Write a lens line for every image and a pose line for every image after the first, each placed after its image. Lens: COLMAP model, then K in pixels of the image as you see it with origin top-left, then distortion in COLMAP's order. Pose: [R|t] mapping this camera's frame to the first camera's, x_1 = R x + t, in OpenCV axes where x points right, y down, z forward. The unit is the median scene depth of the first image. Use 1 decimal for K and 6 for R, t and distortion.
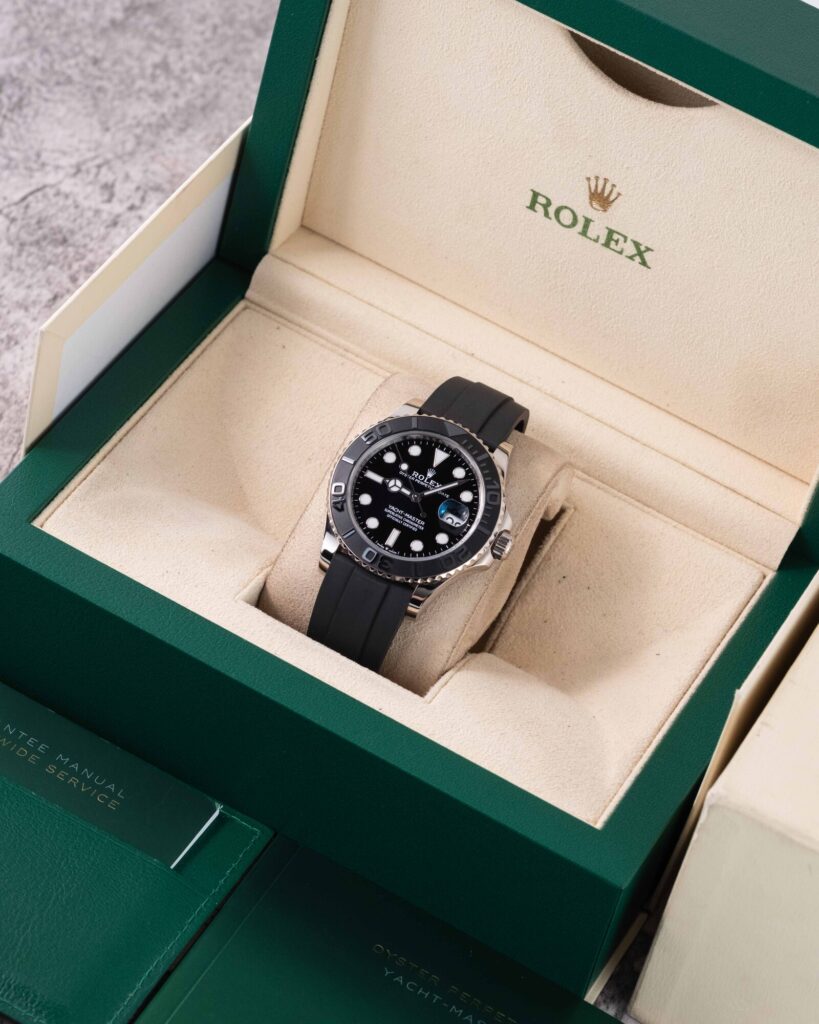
lens RADIAL K [[3875.2, 0, 409.1], [0, 3875.2, 587.8], [0, 0, 1]] dist [0.174179, 0.834863]
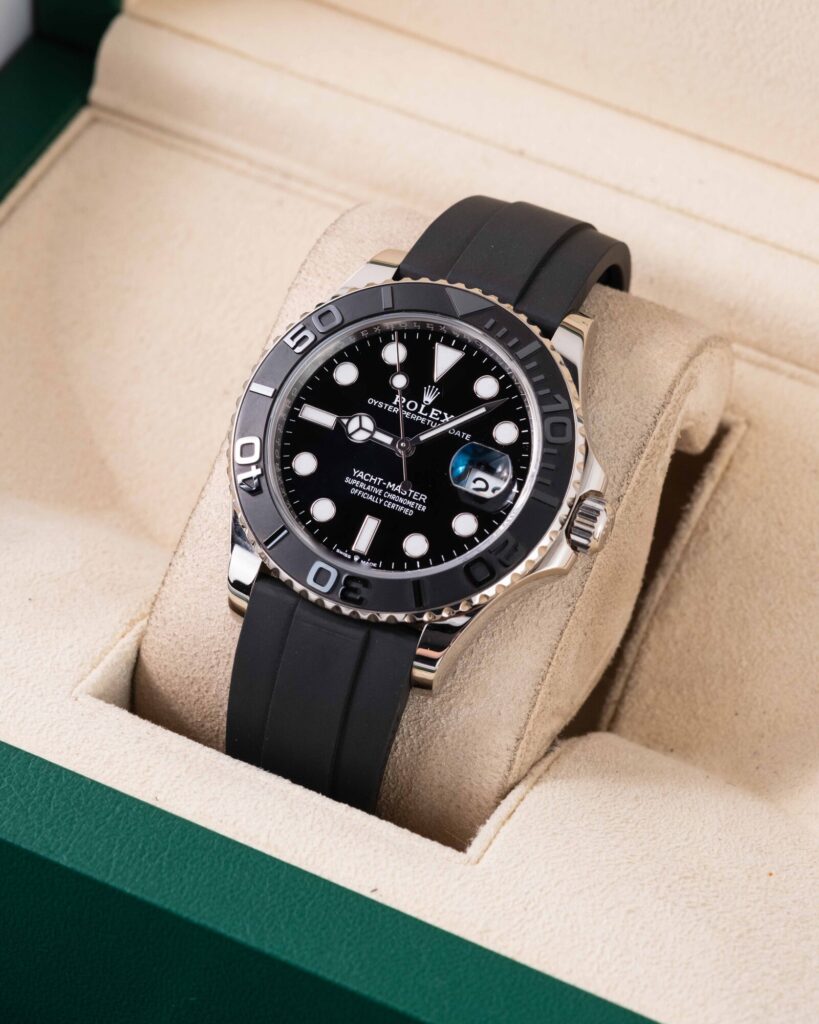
lens RADIAL K [[4063.8, 0, 409.5], [0, 4063.8, 512.0], [0, 0, 1]] dist [0.232402, 0.292274]
pose [[0.988045, -0.121963, -0.094295, 0.050019], [0.122626, 0.992452, 0.001239, -0.015646], [0.093433, -0.012787, 0.995543, 0.481882]]
